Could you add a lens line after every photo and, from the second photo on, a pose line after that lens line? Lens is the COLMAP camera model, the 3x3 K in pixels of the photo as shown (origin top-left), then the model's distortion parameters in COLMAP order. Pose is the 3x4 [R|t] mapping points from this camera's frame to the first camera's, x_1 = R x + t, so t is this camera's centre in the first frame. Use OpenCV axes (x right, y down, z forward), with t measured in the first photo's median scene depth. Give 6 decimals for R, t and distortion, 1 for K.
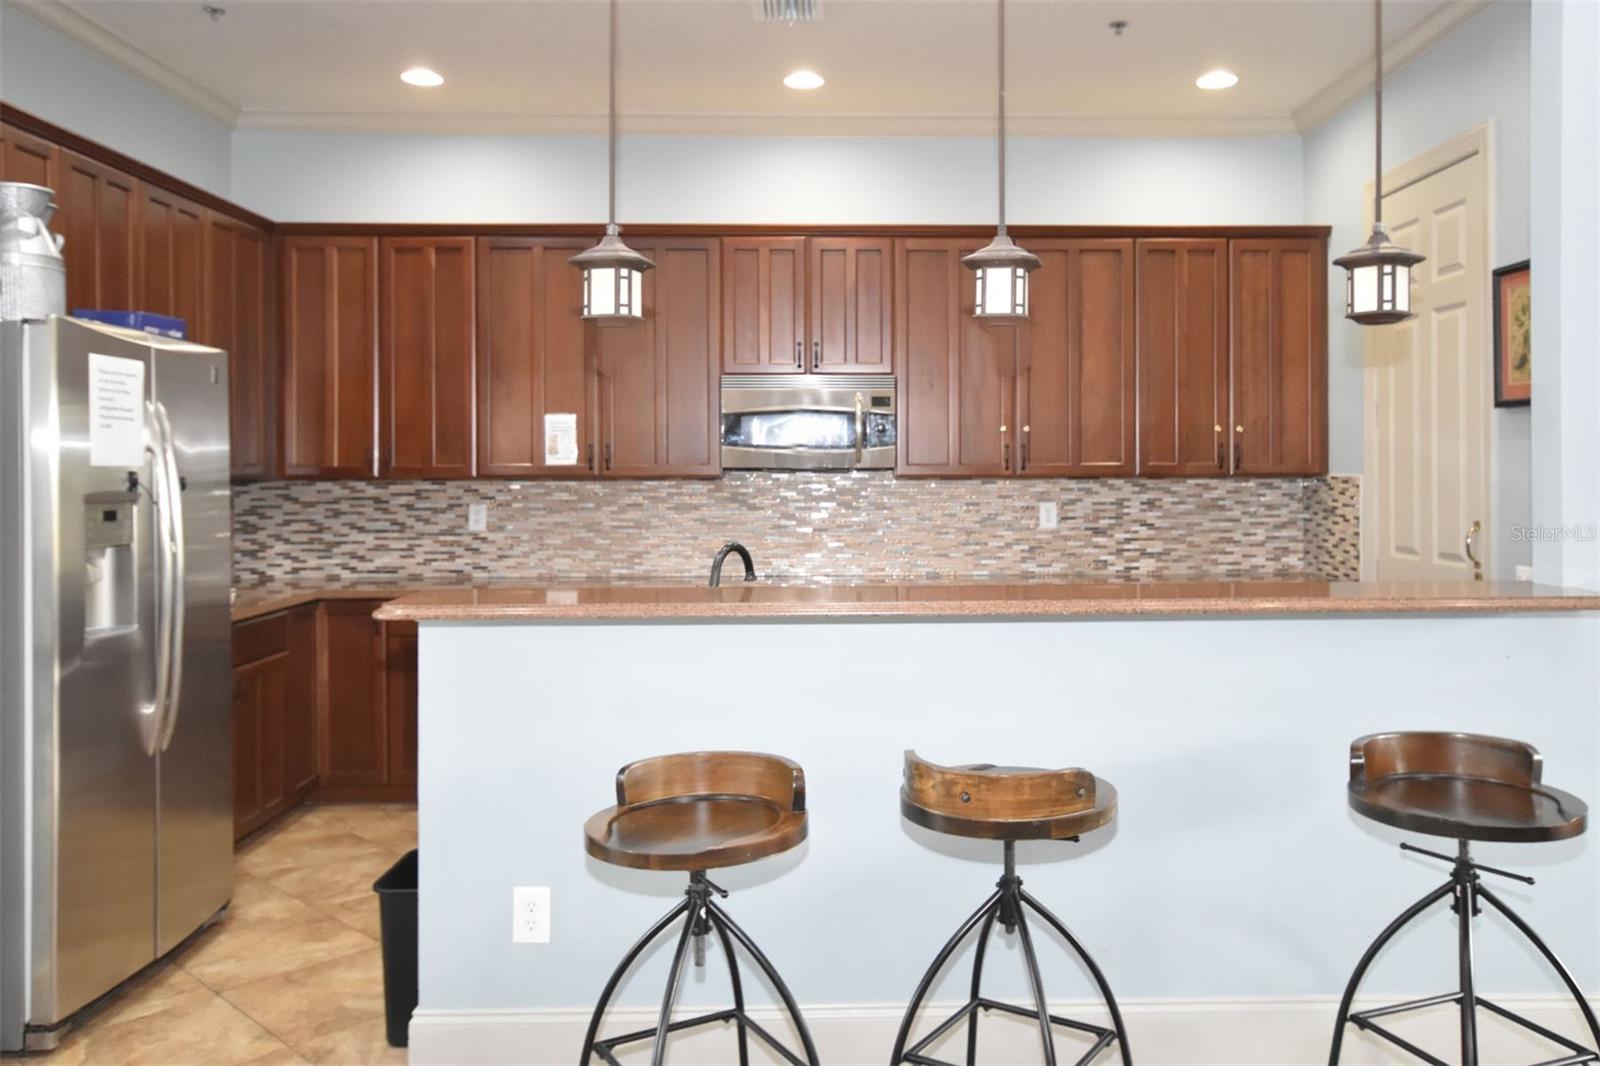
lens RADIAL K [[1166.9, 0, 800.0], [0, 1166.9, 533.0], [0, 0, 1]] dist [0.059975, 0.000288]
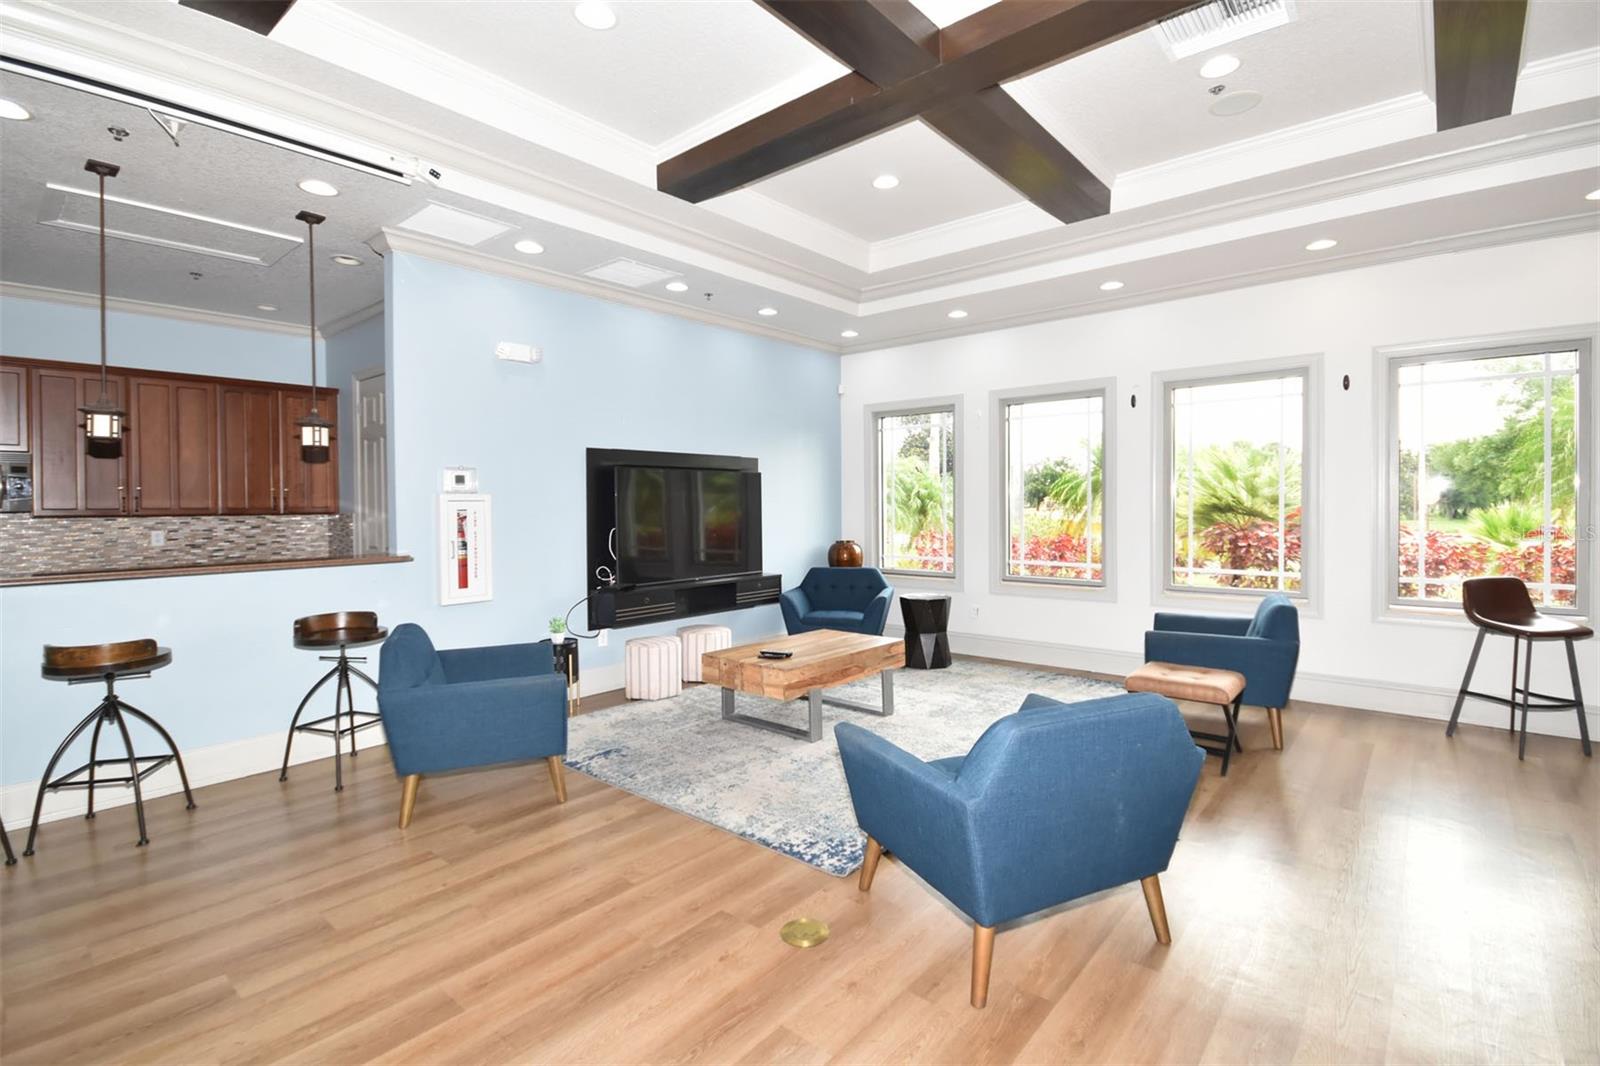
lens RADIAL K [[718.9, 0, 805.0], [0, 718.9, 507.1], [0, 0, 1]] dist [-0.000793, -0.010151]
pose [[0.610478, -0.006143, 0.792010, -0.065961], [0.051980, 0.998125, -0.032323, 0.041266], [-0.790326, 0.060901, 0.609652, -0.707450]]
